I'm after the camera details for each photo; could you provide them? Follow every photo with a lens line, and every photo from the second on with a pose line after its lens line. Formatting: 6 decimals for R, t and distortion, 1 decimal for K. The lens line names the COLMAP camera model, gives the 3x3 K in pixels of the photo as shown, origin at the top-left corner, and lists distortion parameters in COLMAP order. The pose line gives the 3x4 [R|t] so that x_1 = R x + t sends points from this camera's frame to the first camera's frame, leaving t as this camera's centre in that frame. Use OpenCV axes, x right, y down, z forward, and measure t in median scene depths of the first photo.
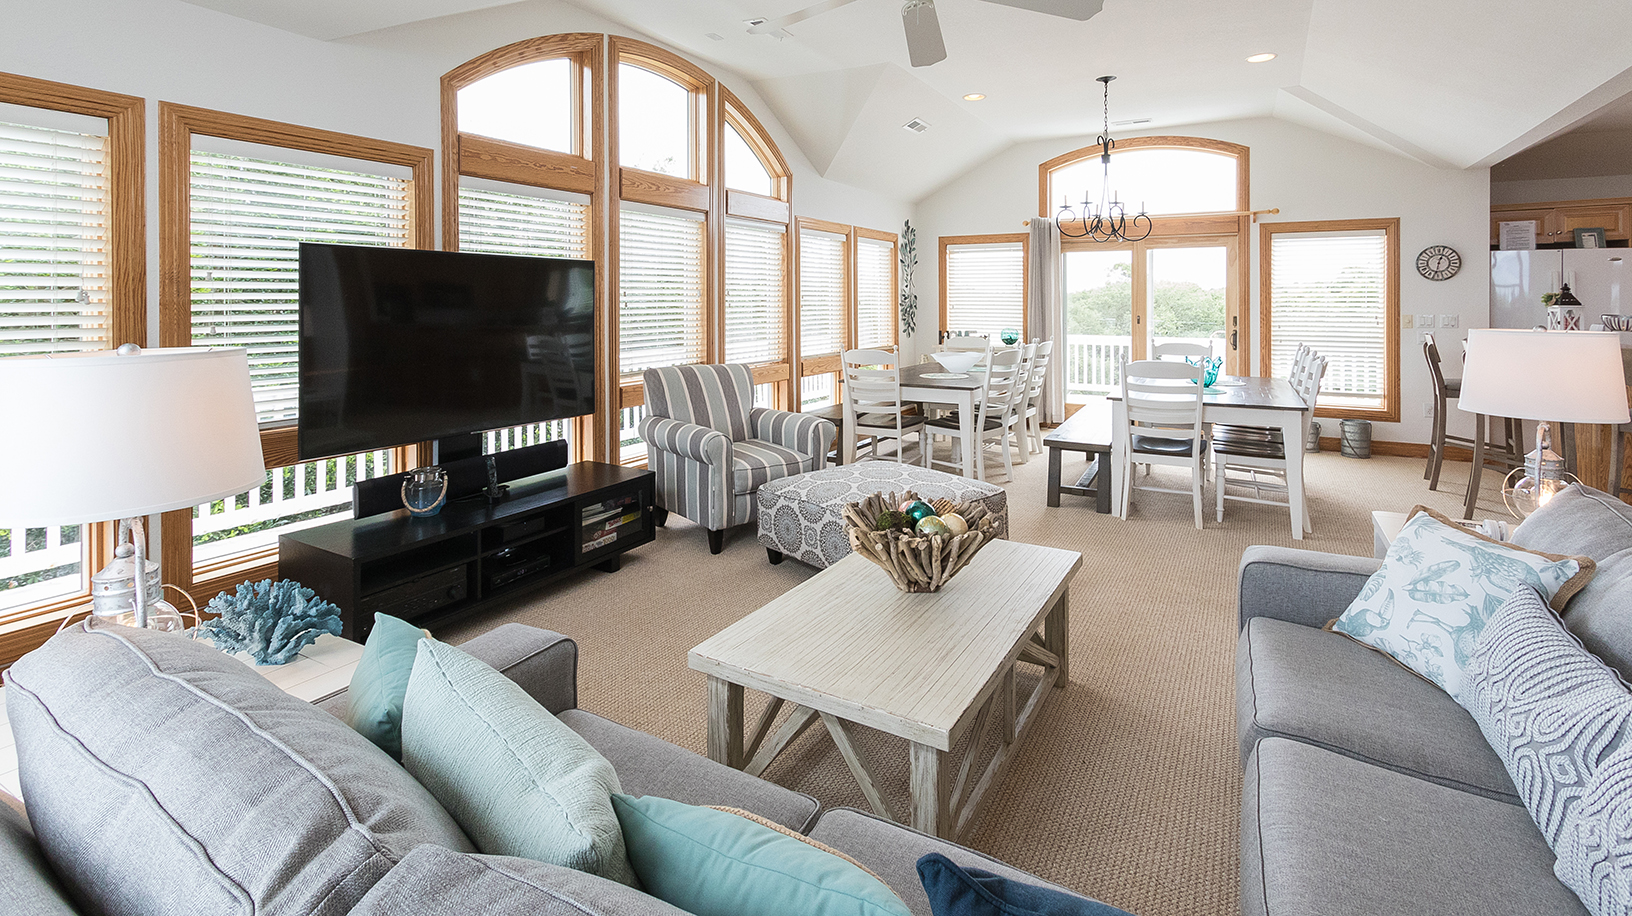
lens RADIAL K [[740.9, 0, 823.5], [0, 740.9, 301.3], [0, 0, 1]] dist [-0.001240, -0.000222]
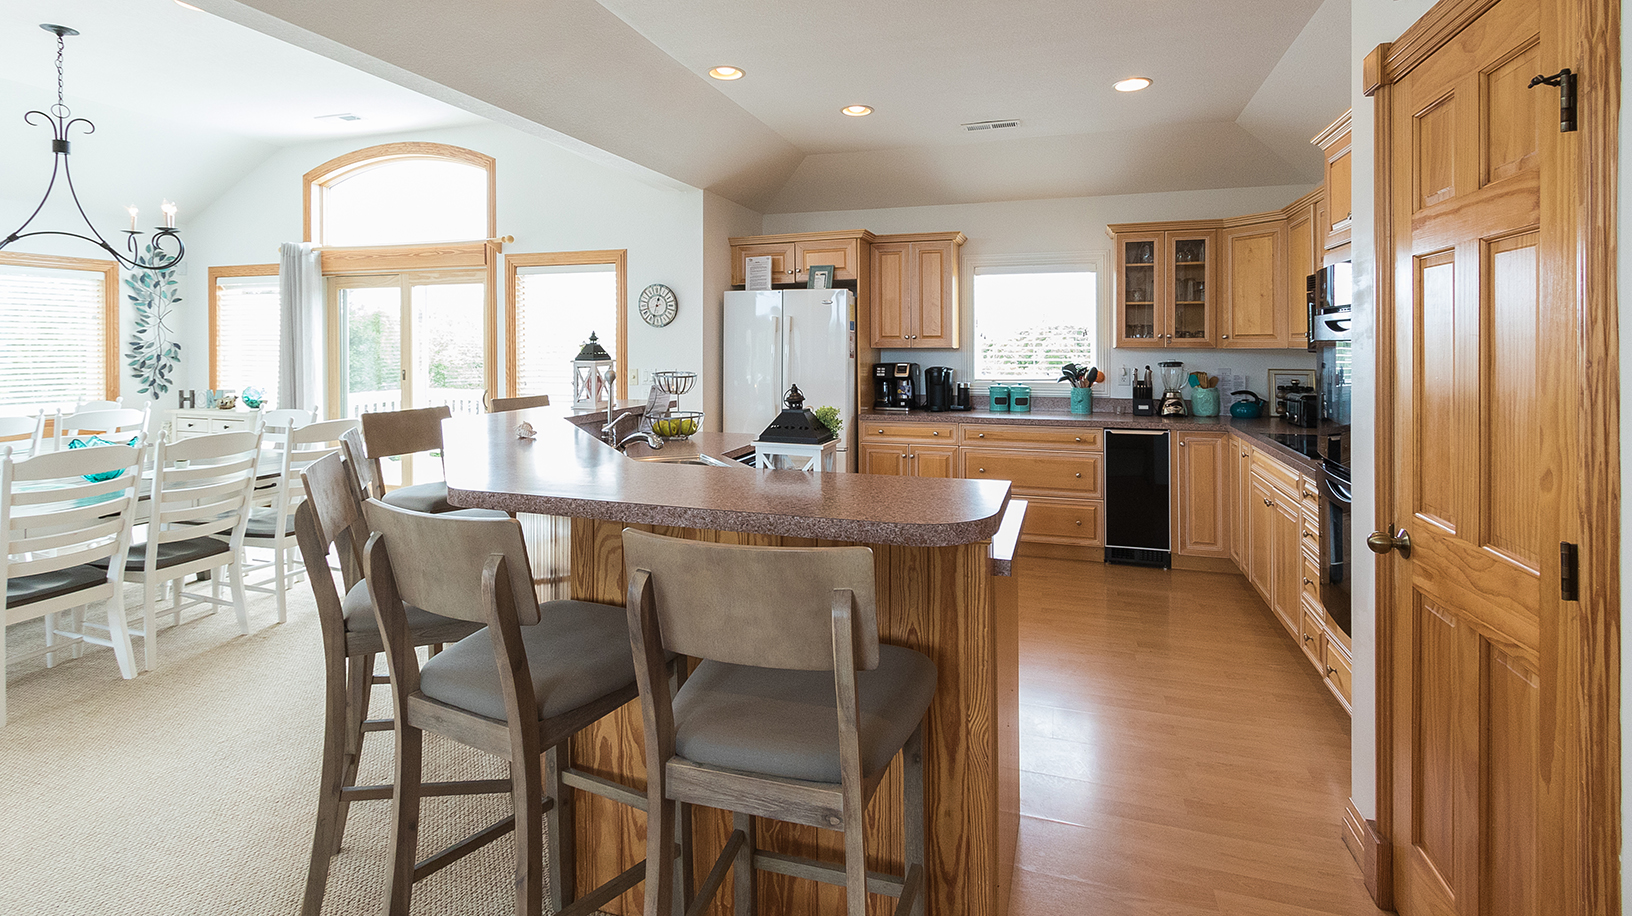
lens RADIAL K [[761.6, 0, 817.6], [0, 761.6, 367.7], [0, 0, 1]] dist [0.000101, 0.000003]
pose [[0.977402, -0.003013, 0.211369, 0.798355], [-0.000920, 0.999828, 0.018510, 0.002021], [-0.211388, -0.018286, 0.977231, 0.130384]]
